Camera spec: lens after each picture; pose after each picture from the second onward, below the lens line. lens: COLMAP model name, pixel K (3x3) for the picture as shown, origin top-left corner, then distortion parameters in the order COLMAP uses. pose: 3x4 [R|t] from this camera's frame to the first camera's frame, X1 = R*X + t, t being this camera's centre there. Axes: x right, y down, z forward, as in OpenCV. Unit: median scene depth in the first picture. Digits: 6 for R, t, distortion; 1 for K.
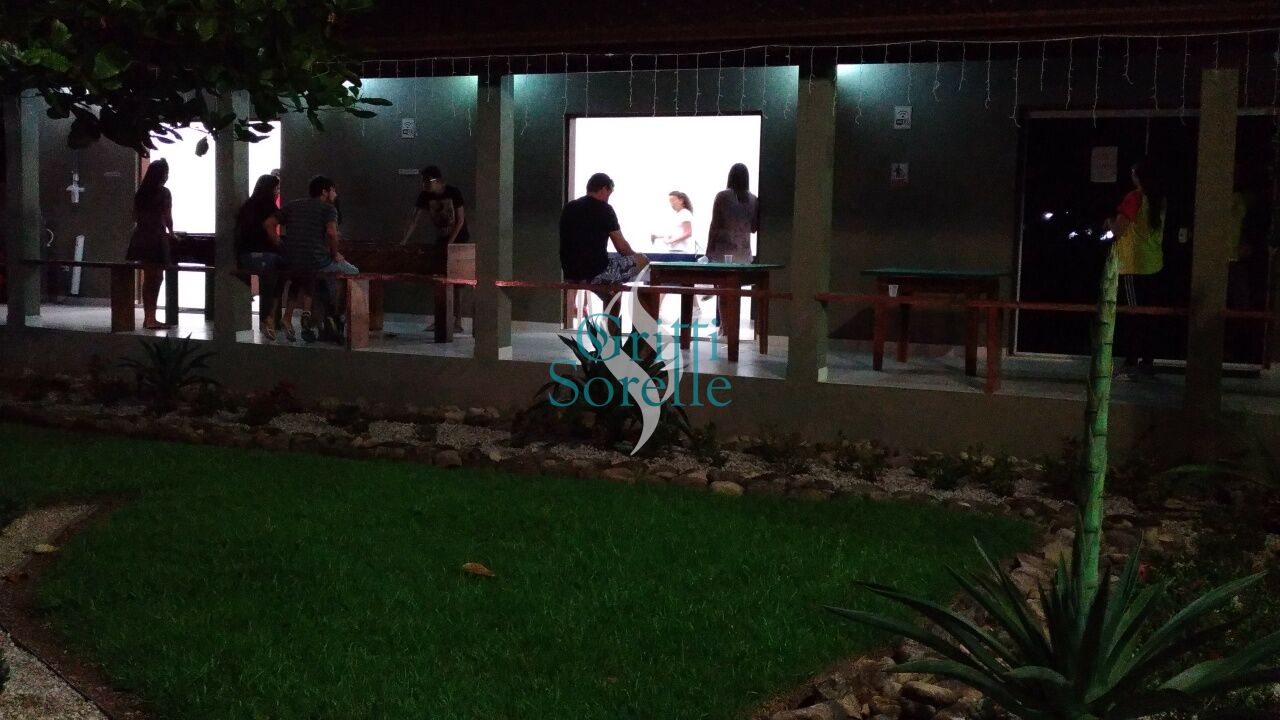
lens RADIAL K [[1444.0, 0, 638.0], [0, 1444.0, 383.8], [0, 0, 1]] dist [0.112523, -0.356652]
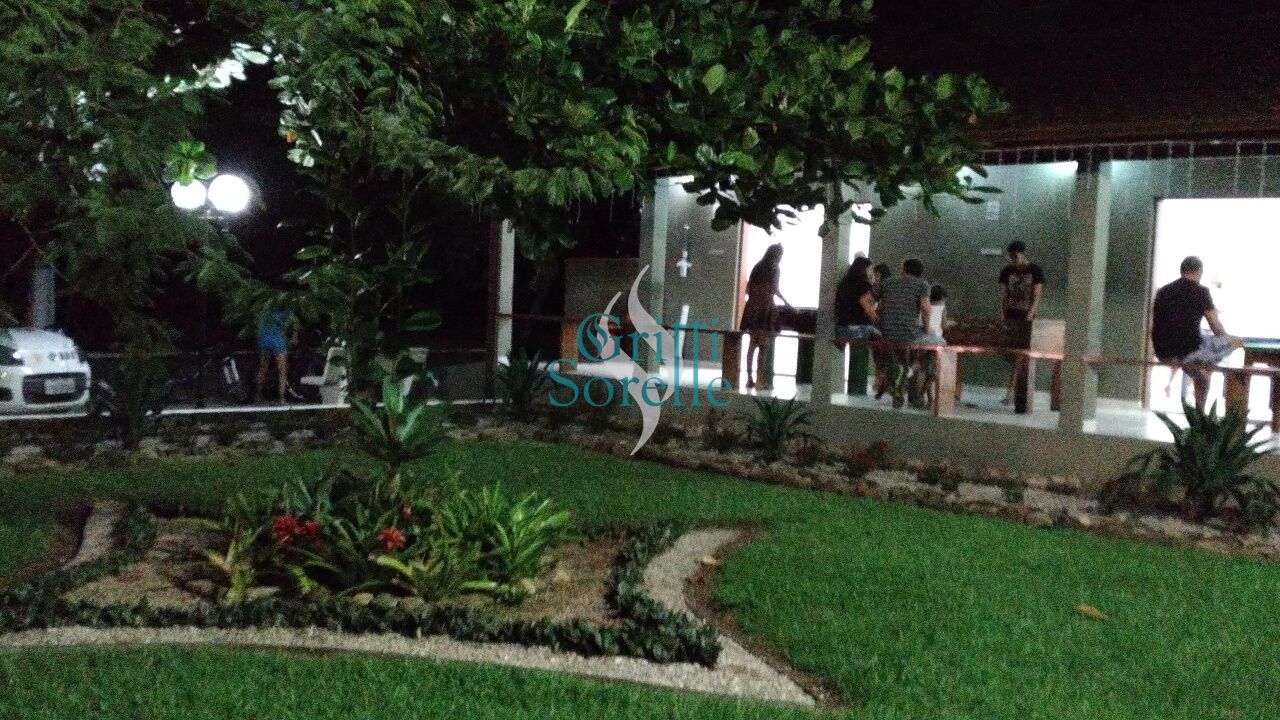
lens RADIAL K [[1444.0, 0, 638.0], [0, 1444.0, 383.8], [0, 0, 1]] dist [0.112523, -0.356652]
pose [[0.934616, 0.044427, -0.352873, -0.028488], [-0.062907, 0.997174, -0.041071, 0.012354], [0.350051, 0.060583, 0.934770, -0.096085]]
